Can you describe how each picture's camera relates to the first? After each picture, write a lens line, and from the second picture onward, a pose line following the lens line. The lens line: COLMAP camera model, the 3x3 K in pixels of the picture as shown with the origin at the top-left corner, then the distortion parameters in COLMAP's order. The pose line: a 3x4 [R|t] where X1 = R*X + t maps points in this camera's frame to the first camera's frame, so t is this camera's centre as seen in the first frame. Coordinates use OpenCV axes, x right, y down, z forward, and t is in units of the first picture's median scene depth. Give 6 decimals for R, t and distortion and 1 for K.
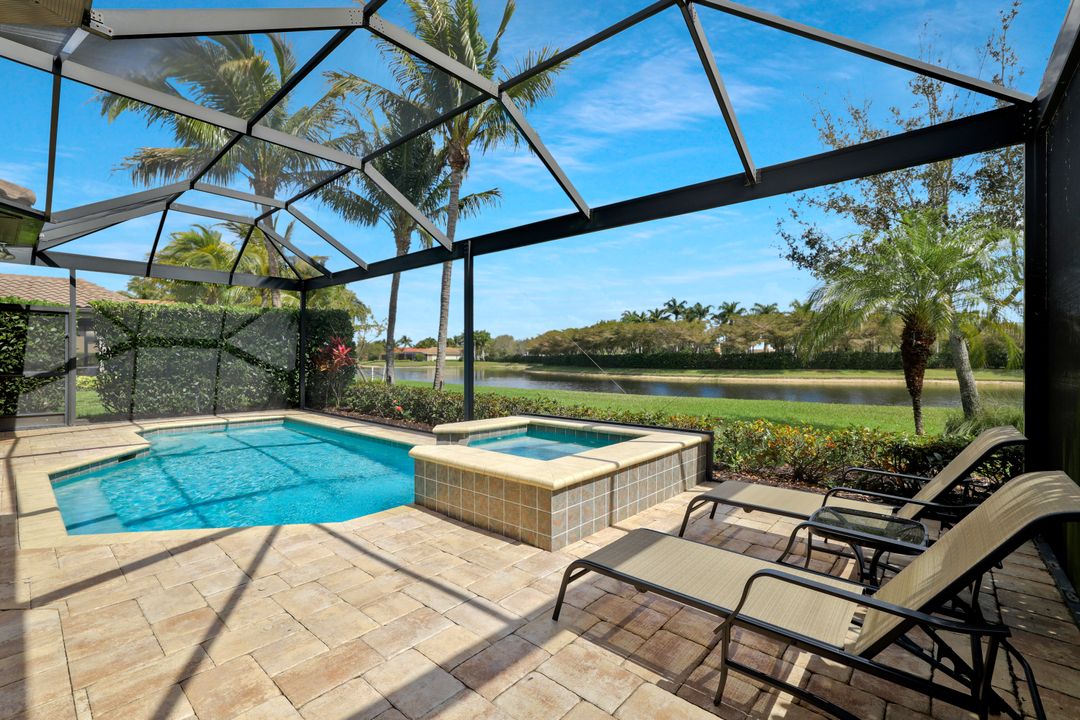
lens RADIAL K [[482.7, 0, 529.6], [0, 482.7, 361.0], [0, 0, 1]] dist [-0.024257, 0.007022]
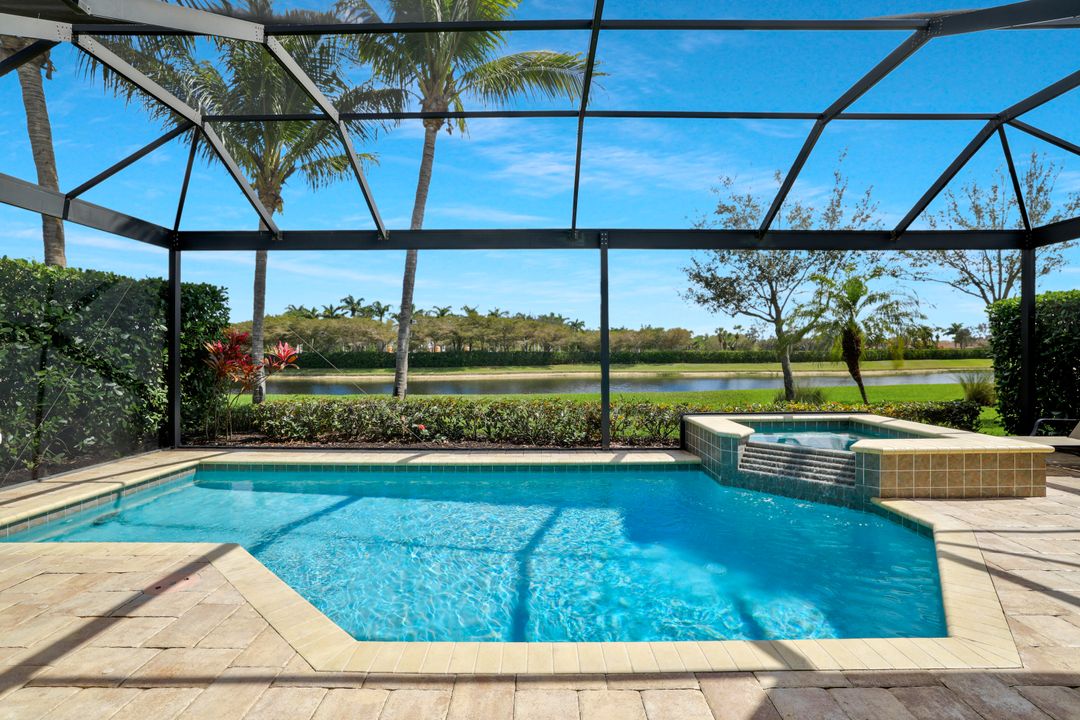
lens RADIAL K [[482.7, 0, 551.8], [0, 482.7, 353.0], [0, 0, 1]] dist [-0.024257, 0.007022]
pose [[0.745337, -0.002194, 0.666684, -0.810505], [0.011530, 0.999887, -0.009599, -0.009576], [-0.666588, 0.014842, 0.745279, 0.389152]]
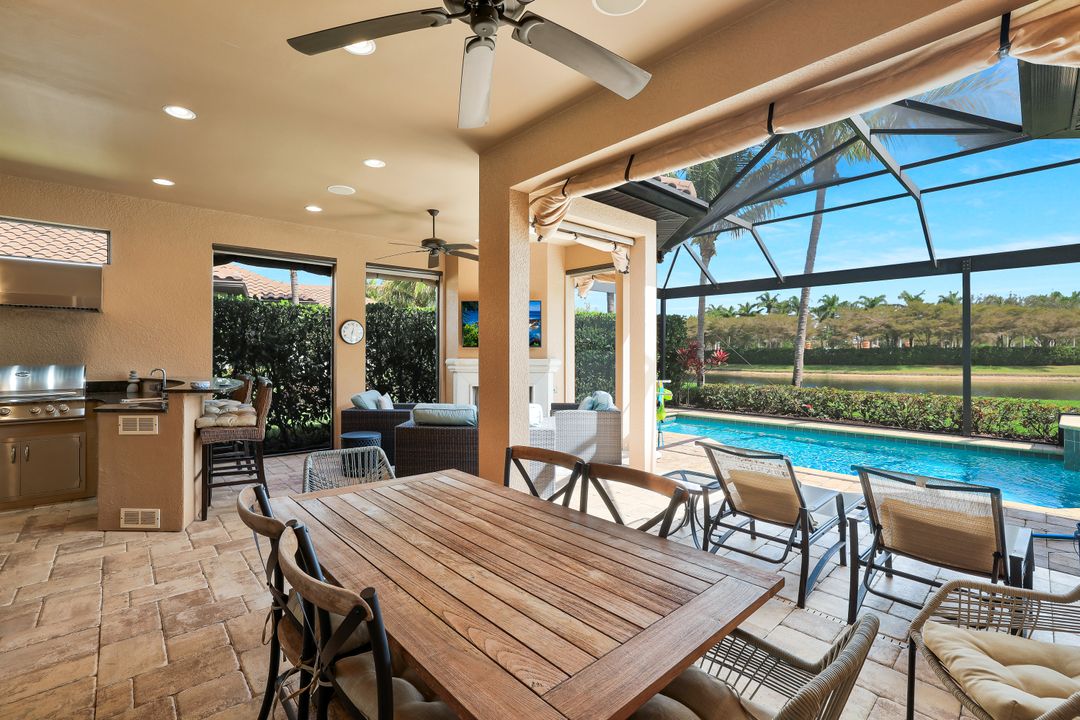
lens RADIAL K [[482.7, 0, 538.4], [0, 482.7, 359.8], [0, 0, 1]] dist [-0.024257, 0.007022]
pose [[0.993971, -0.002967, -0.109601, -1.000913], [0.003696, 0.999972, 0.006456, -0.022679], [0.109579, -0.006823, 0.993955, -0.217950]]
